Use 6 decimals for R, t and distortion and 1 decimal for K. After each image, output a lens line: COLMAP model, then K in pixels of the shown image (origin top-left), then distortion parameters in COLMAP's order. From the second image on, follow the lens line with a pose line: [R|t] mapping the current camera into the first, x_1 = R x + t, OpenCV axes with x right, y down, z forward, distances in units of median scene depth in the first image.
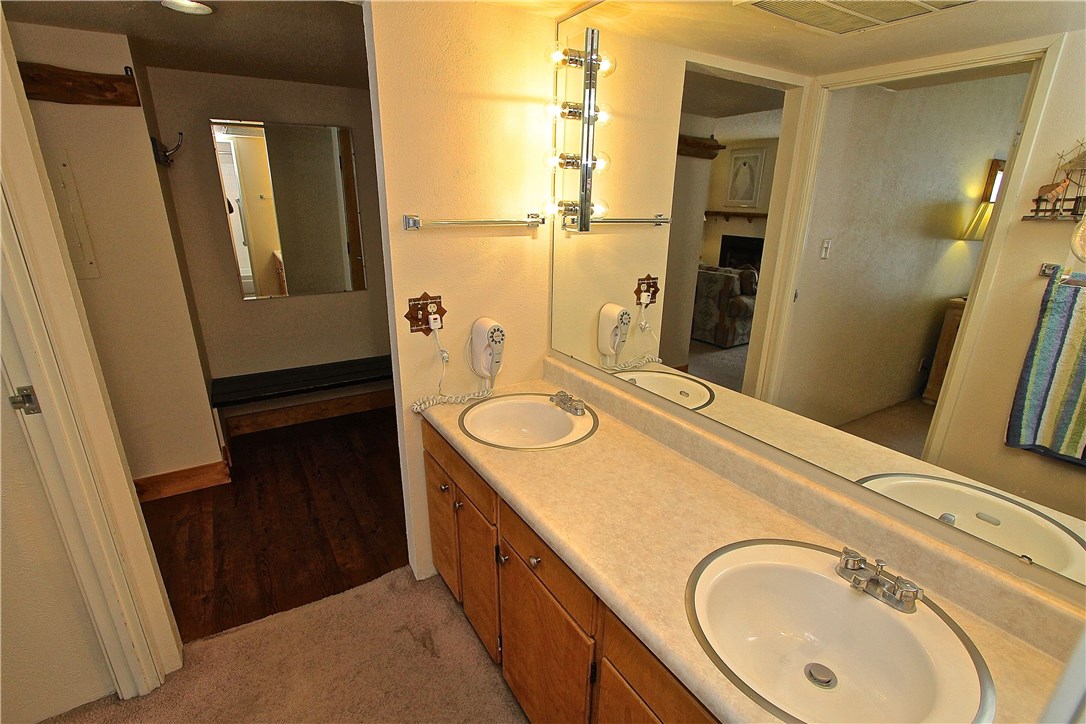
lens RADIAL K [[507.6, 0, 542.9], [0, 507.6, 334.2], [0, 0, 1]] dist [0.000206, 0.000105]
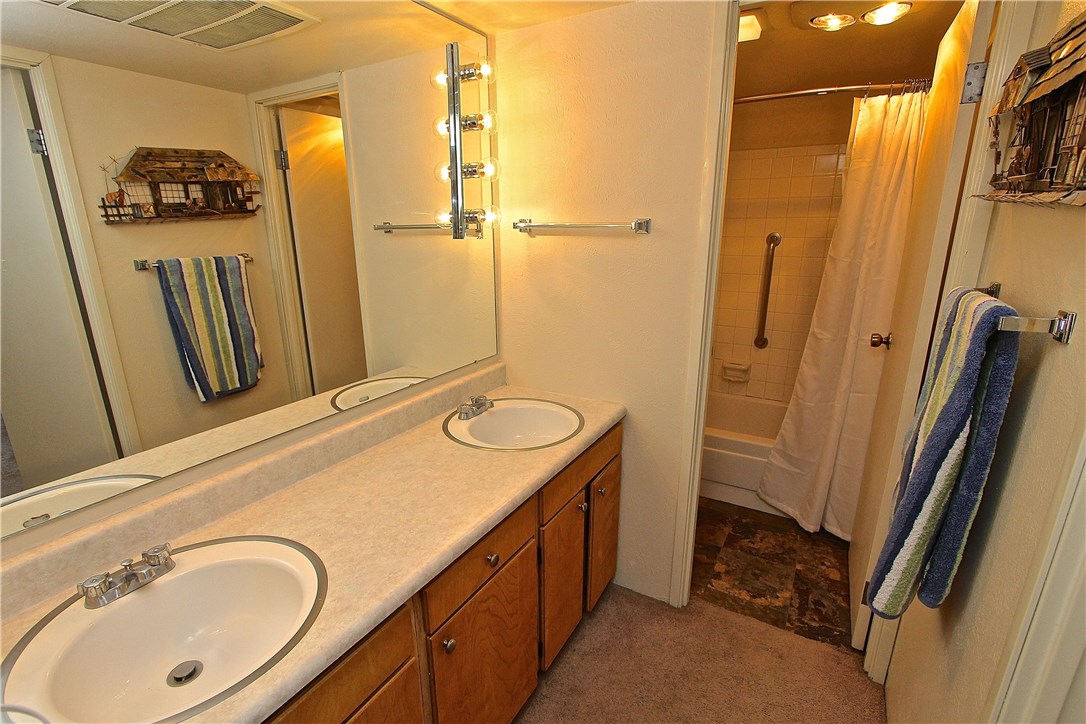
lens RADIAL K [[500.8, 0, 547.6], [0, 500.8, 375.1], [0, 0, 1]] dist [-0.014836, 0.000435]
pose [[-0.443971, -0.340325, 0.828896, -0.605640], [0.161450, 0.879542, 0.447594, -0.260779], [-0.881376, 0.332544, -0.335546, 0.796603]]
